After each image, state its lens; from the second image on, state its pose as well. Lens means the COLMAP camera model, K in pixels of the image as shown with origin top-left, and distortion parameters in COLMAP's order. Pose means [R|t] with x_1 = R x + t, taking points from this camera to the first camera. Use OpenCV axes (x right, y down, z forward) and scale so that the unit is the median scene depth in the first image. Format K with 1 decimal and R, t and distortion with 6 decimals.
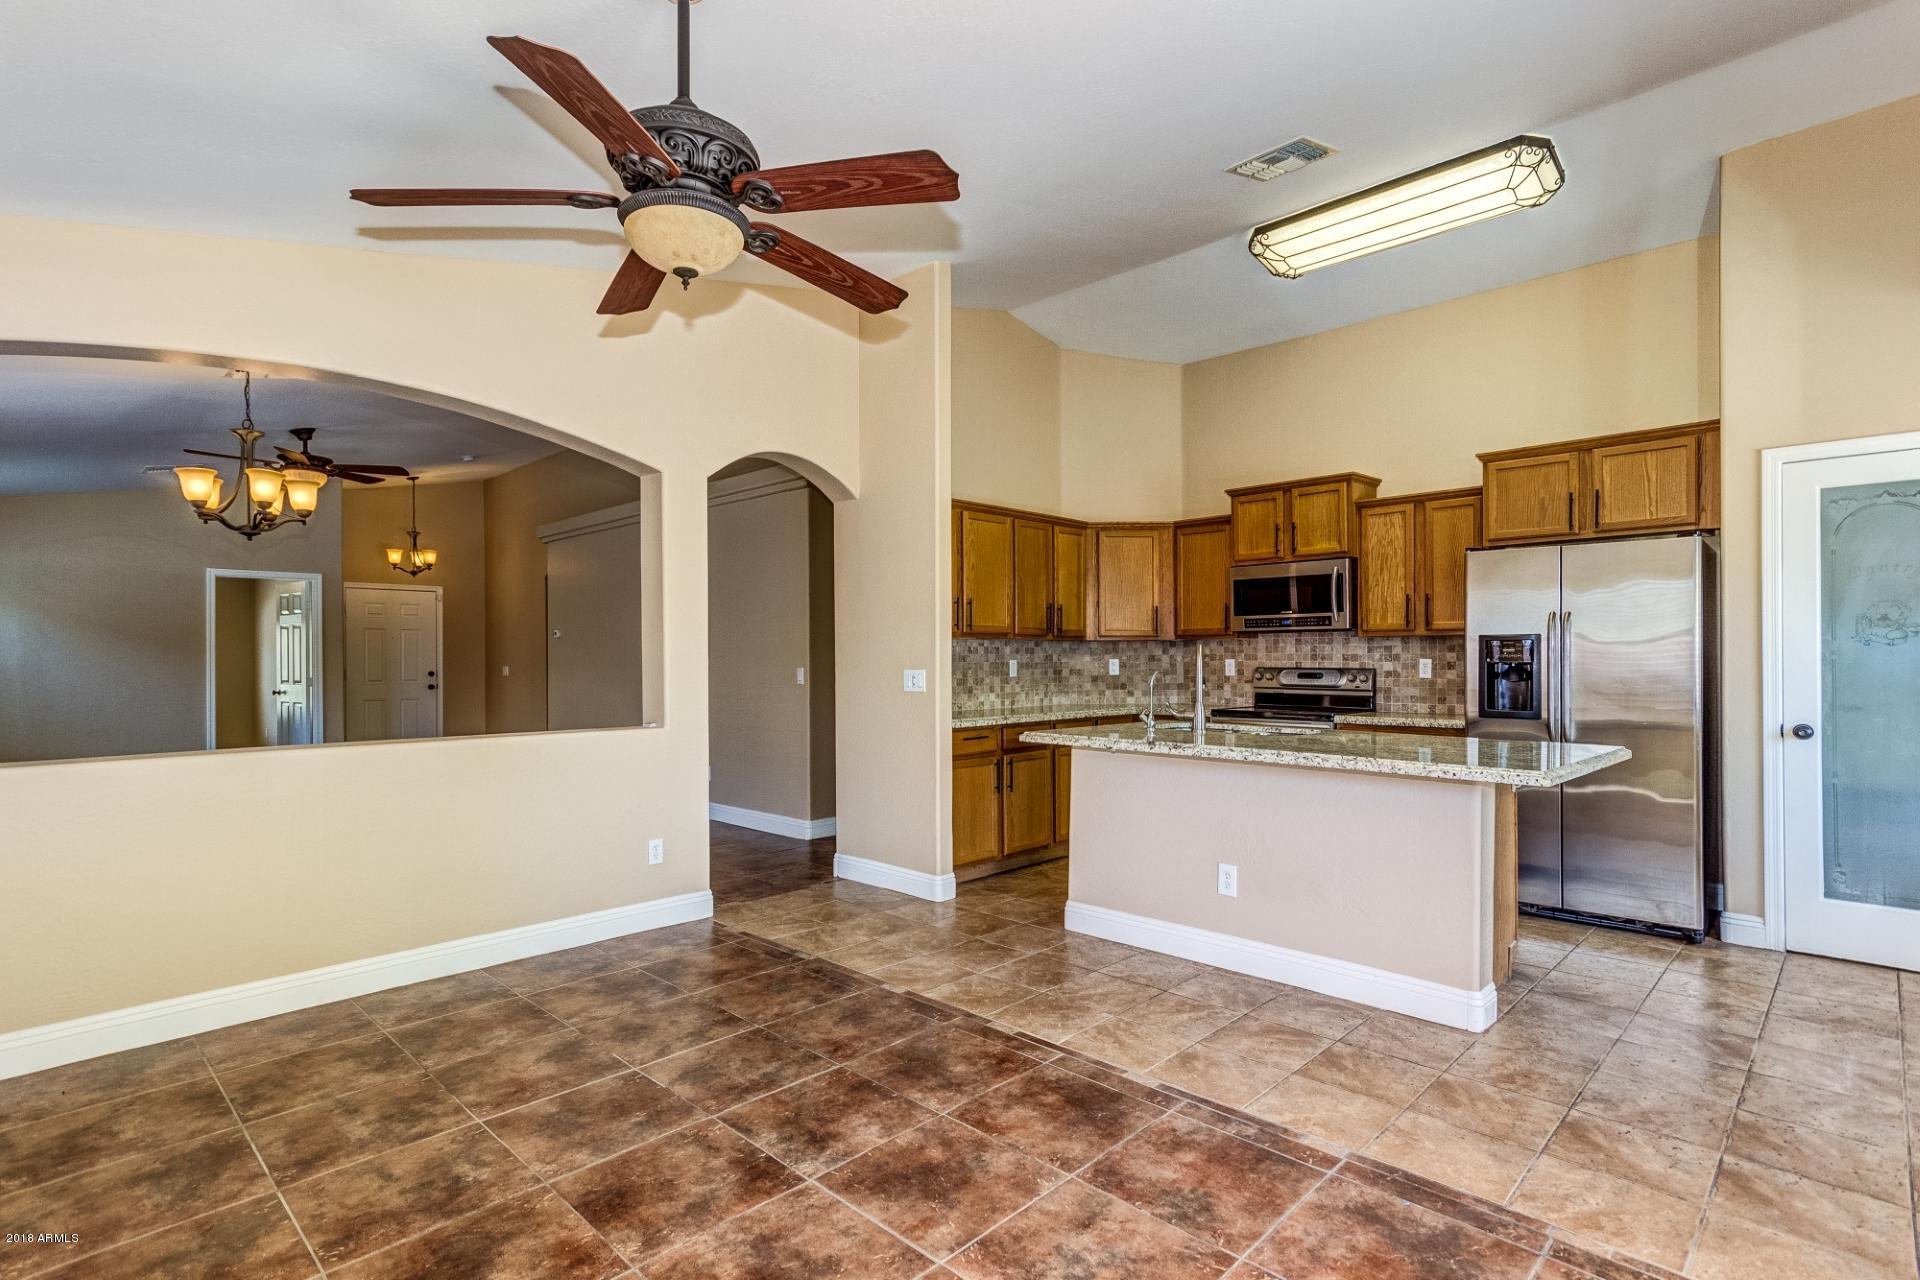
lens RADIAL K [[937.6, 0, 967.3], [0, 937.6, 654.9], [0, 0, 1]] dist [0.012938, 0.001886]
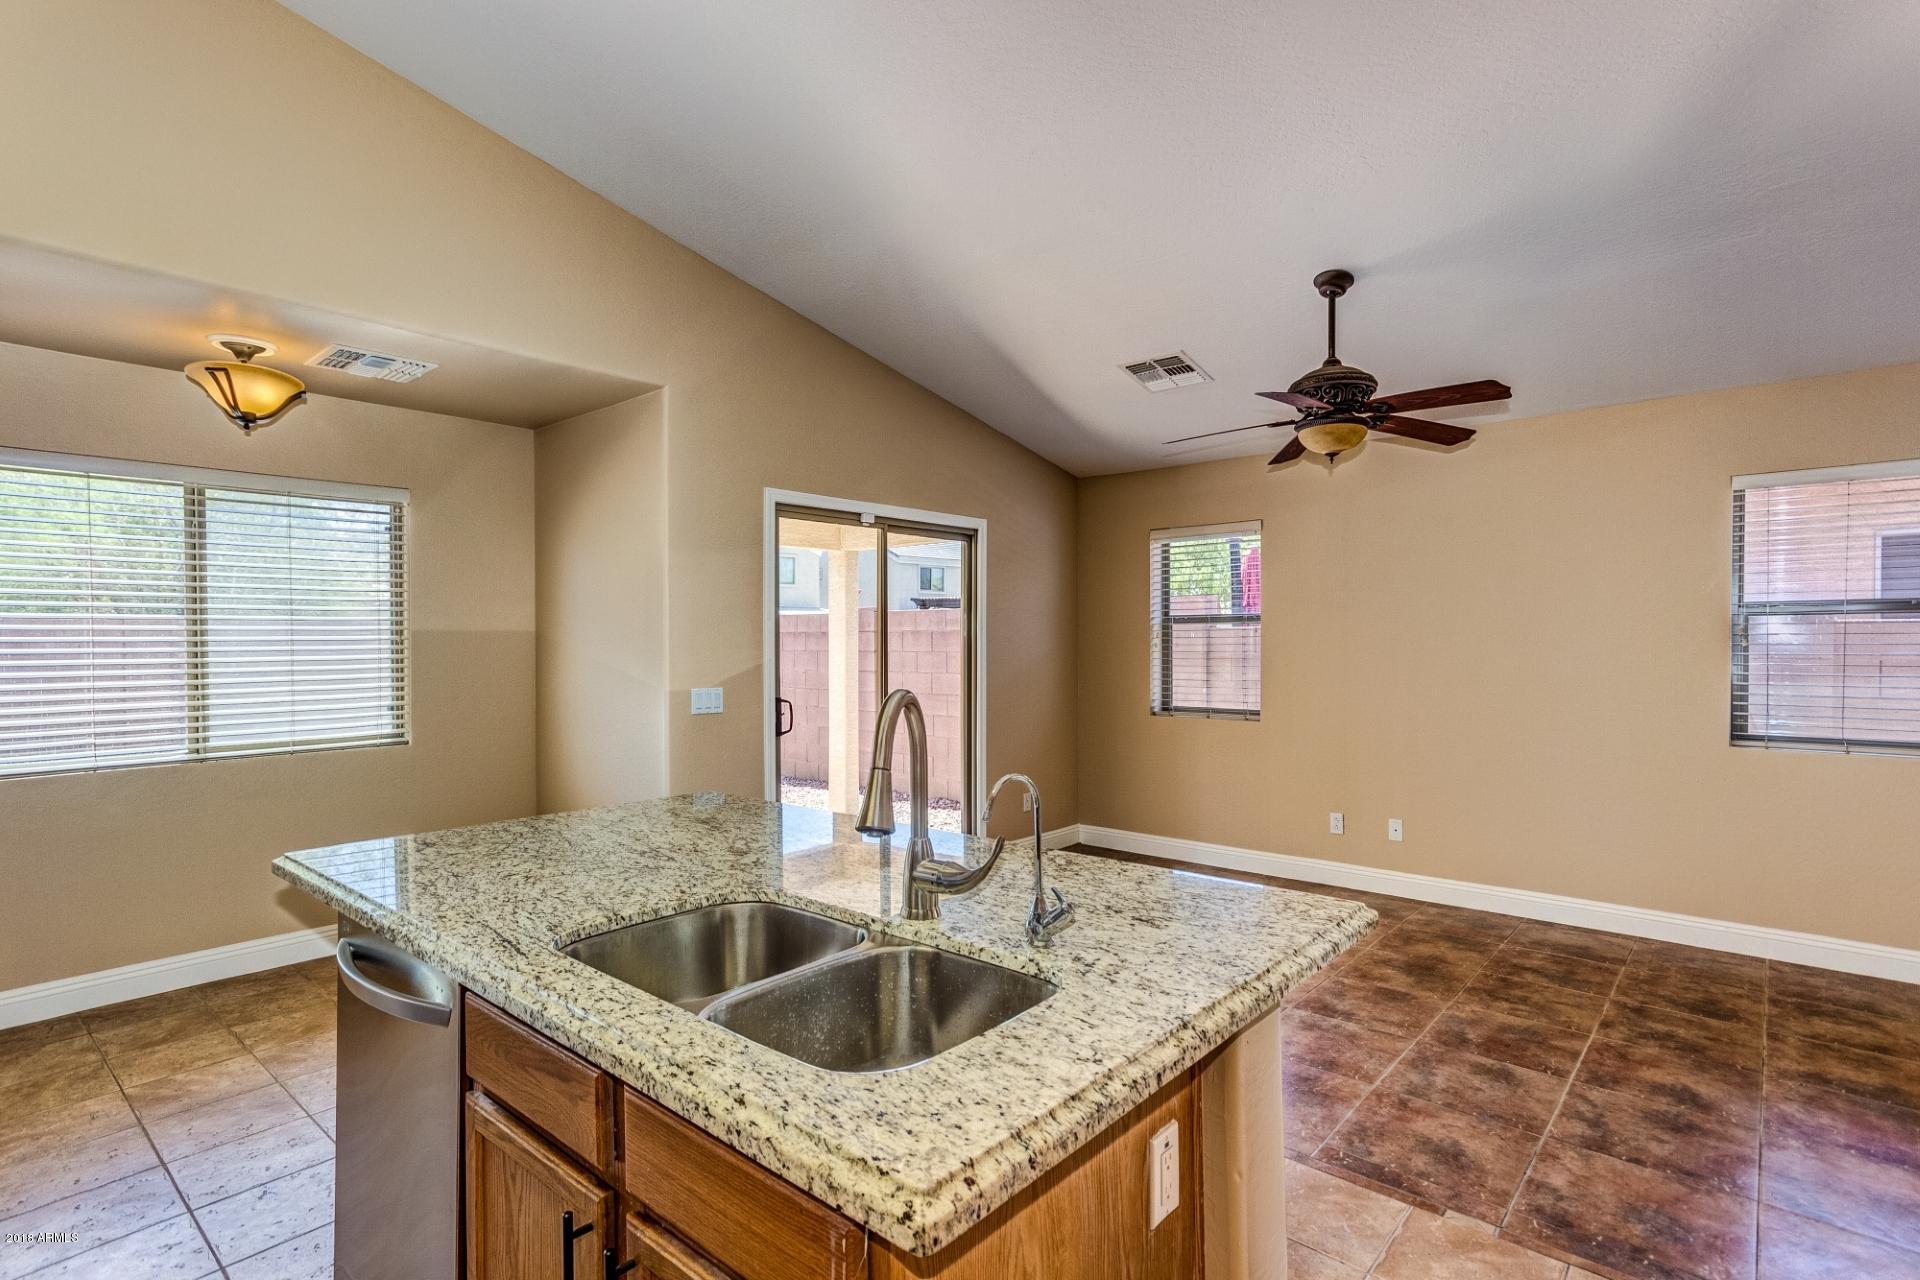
lens RADIAL K [[937.6, 0, 967.3], [0, 937.6, 654.9], [0, 0, 1]] dist [0.012938, 0.001886]
pose [[-0.998313, 0.009079, -0.057347, 0.184040], [0.008344, 0.999880, 0.013041, -0.021413], [0.057458, 0.012540, -0.998269, 1.025840]]
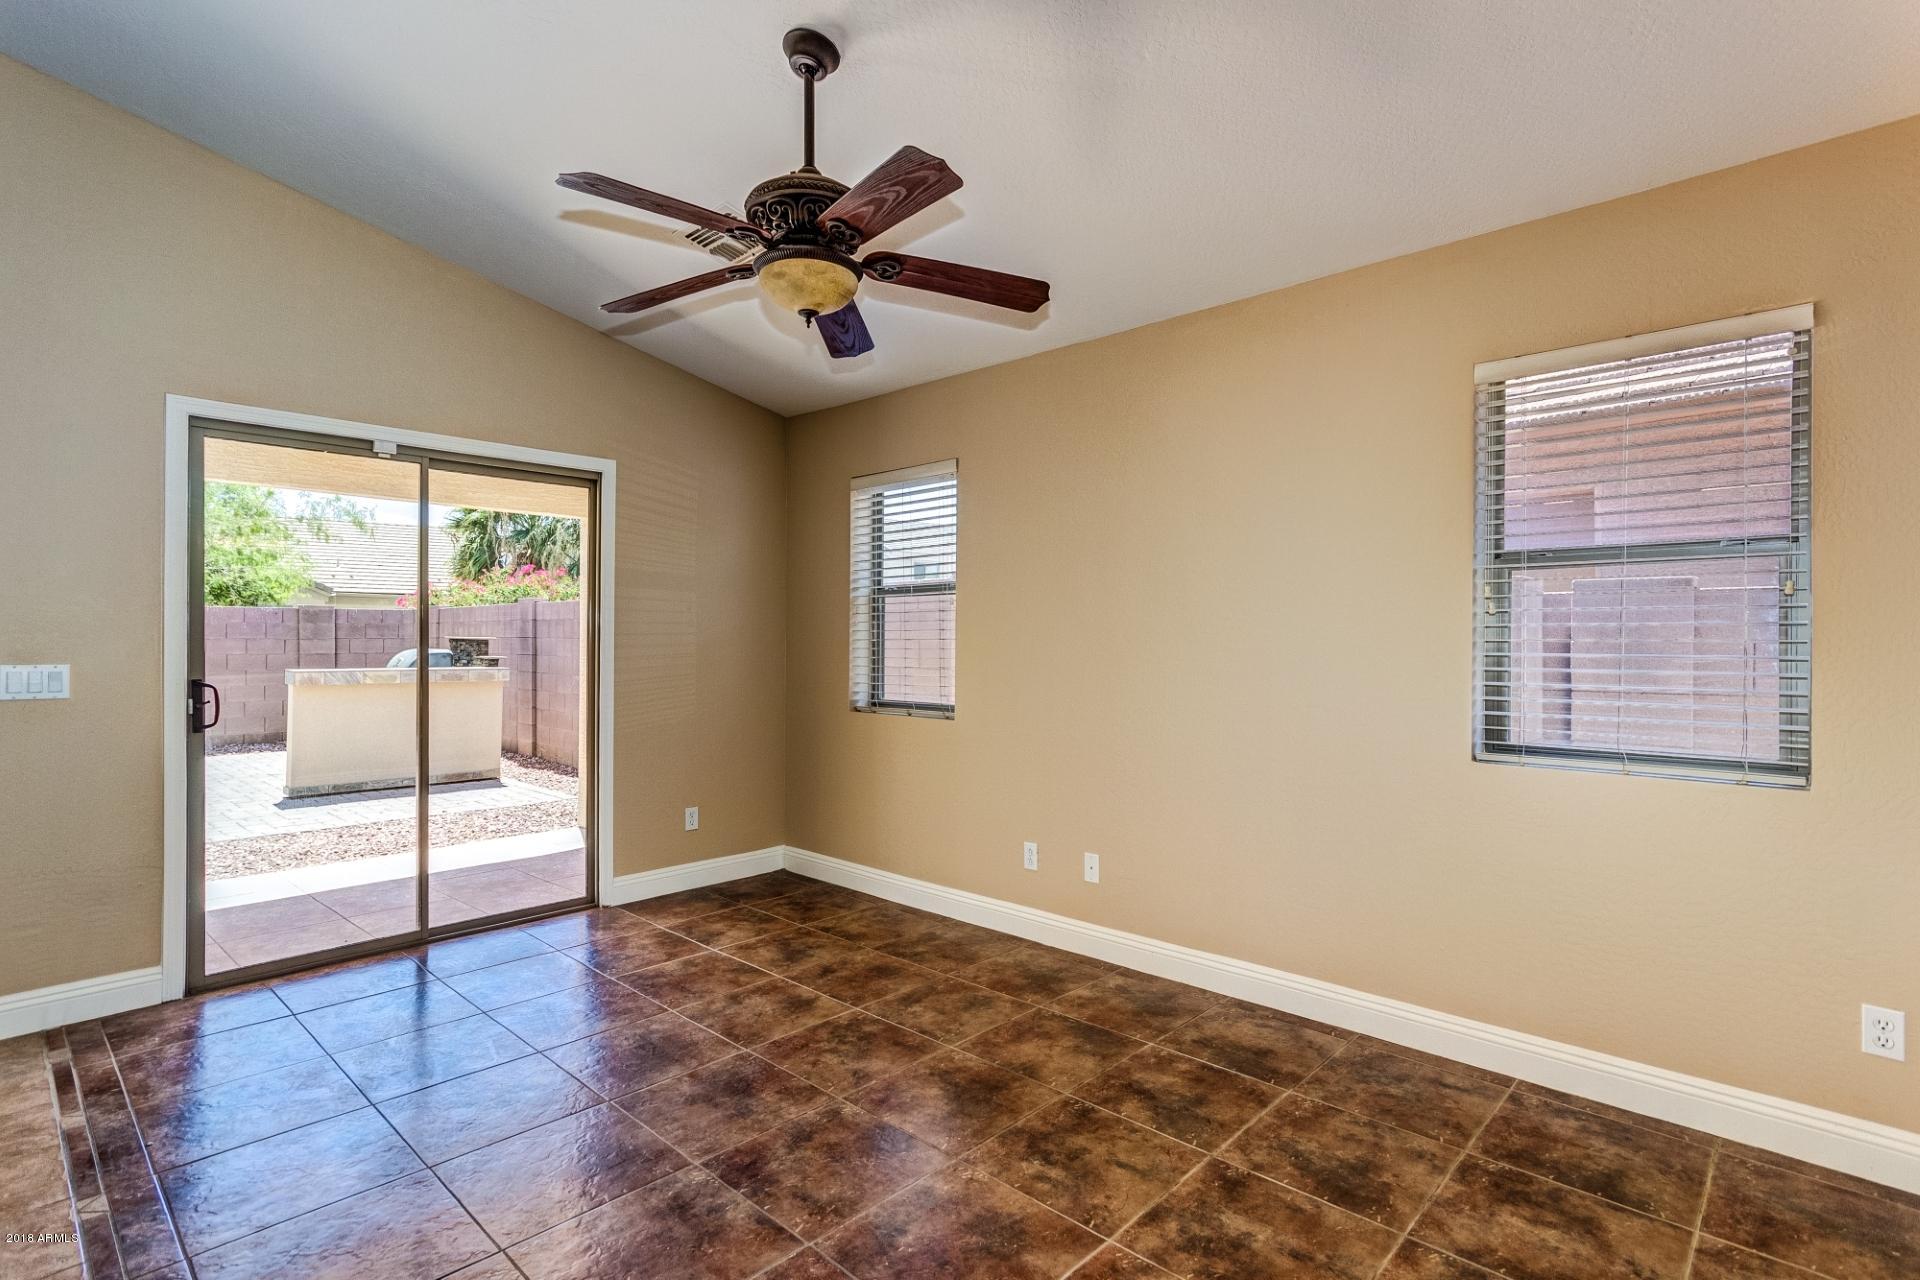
lens RADIAL K [[928.7, 0, 962.0], [0, 928.7, 649.4], [0, 0, 1]] dist [0.001728, 0.000724]
pose [[-0.999887, 0.002057, -0.014924, -0.177464], [0.001956, 0.999975, 0.006736, 0.001649], [0.014937, 0.006707, -0.999866, 0.809476]]
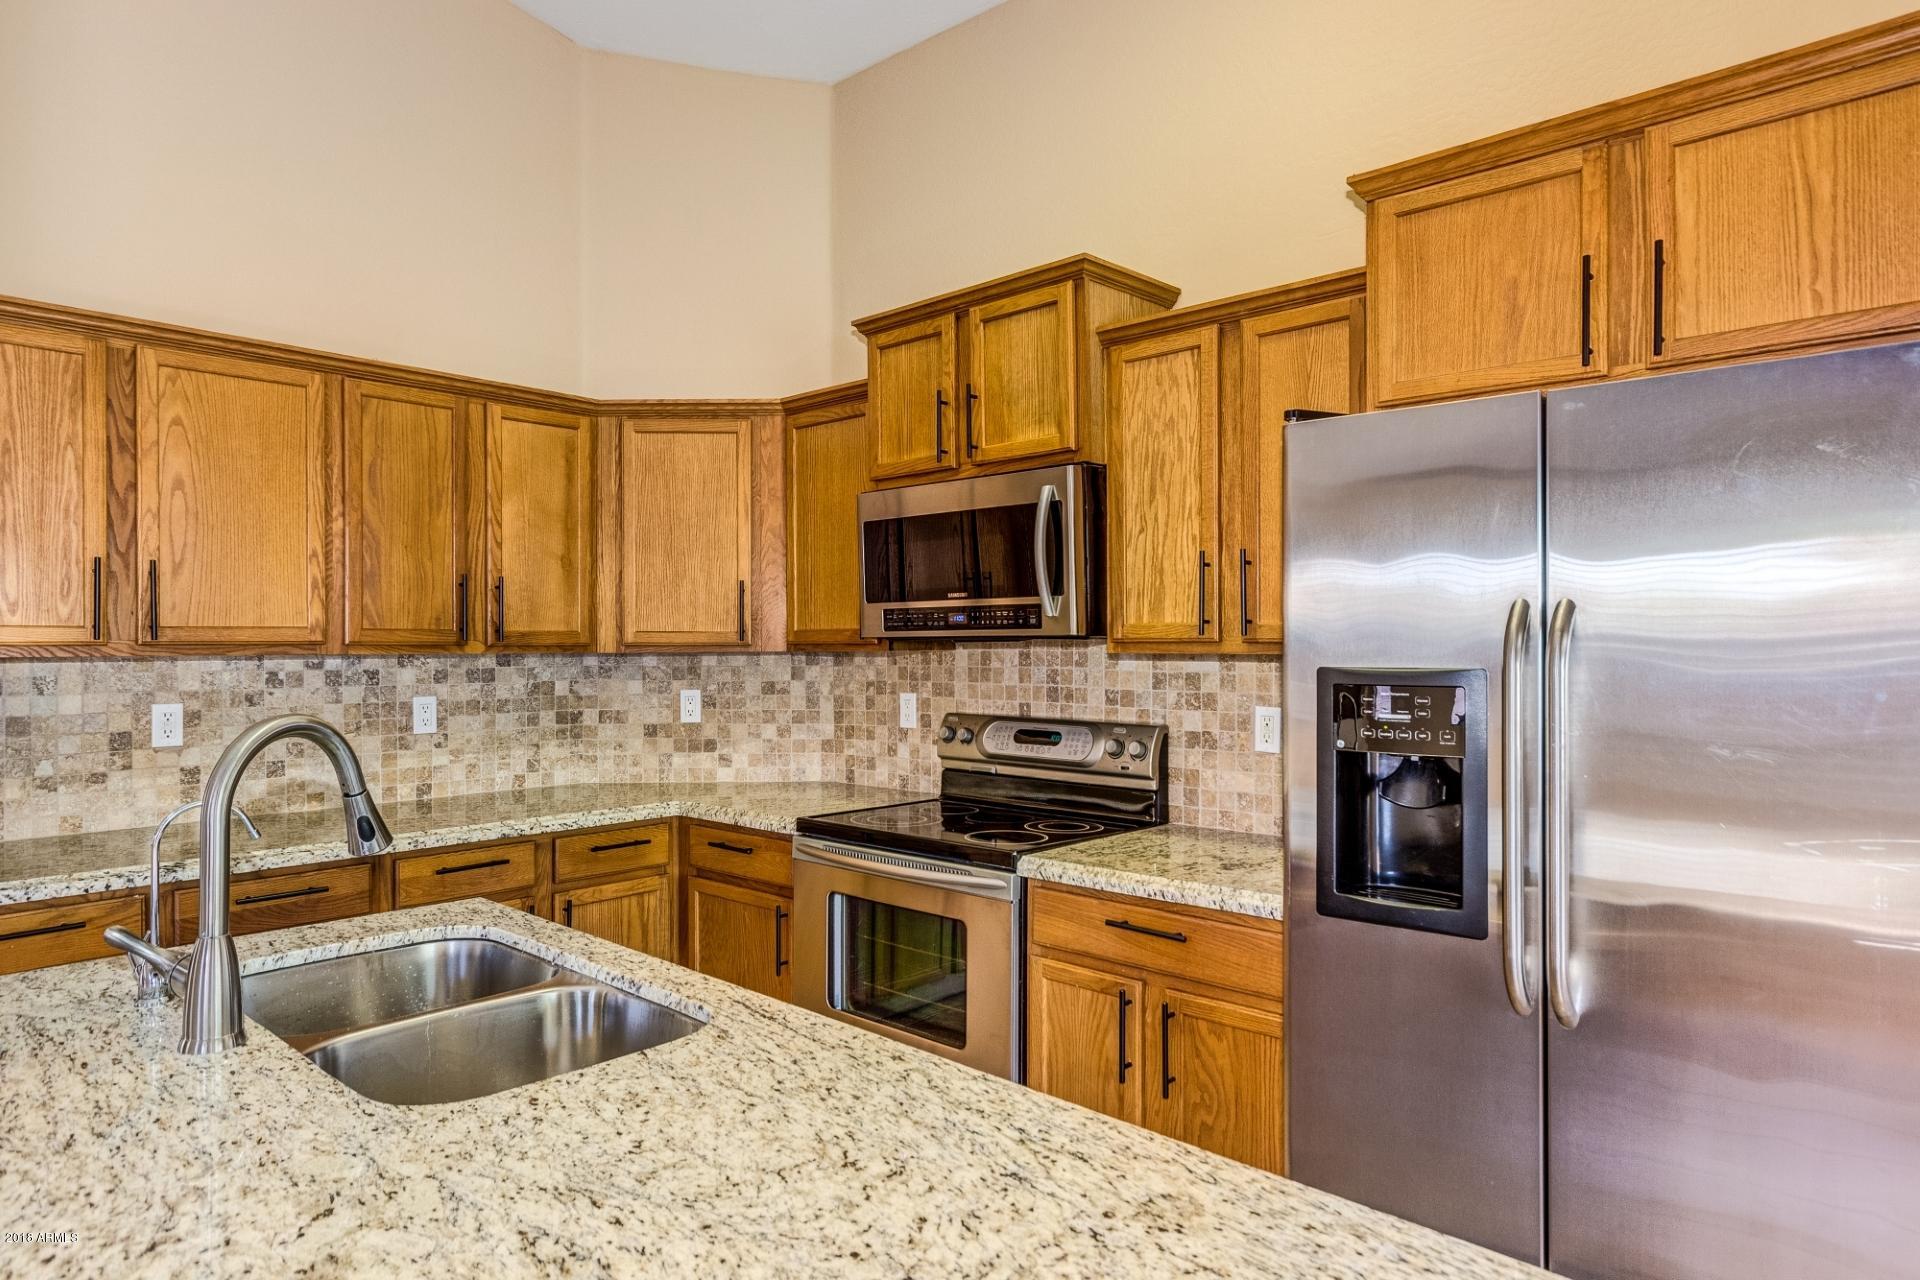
lens RADIAL K [[1127.6, 0, 960.0], [0, 1127.6, 640.0], [0, 0, 1]] dist [-0.004770, 0.001252]
pose [[0.999523, 0.001274, 0.030872, 0.333680], [-0.001254, 0.999999, -0.000676, -0.025279], [-0.030873, 0.000637, 0.999523, 0.498561]]
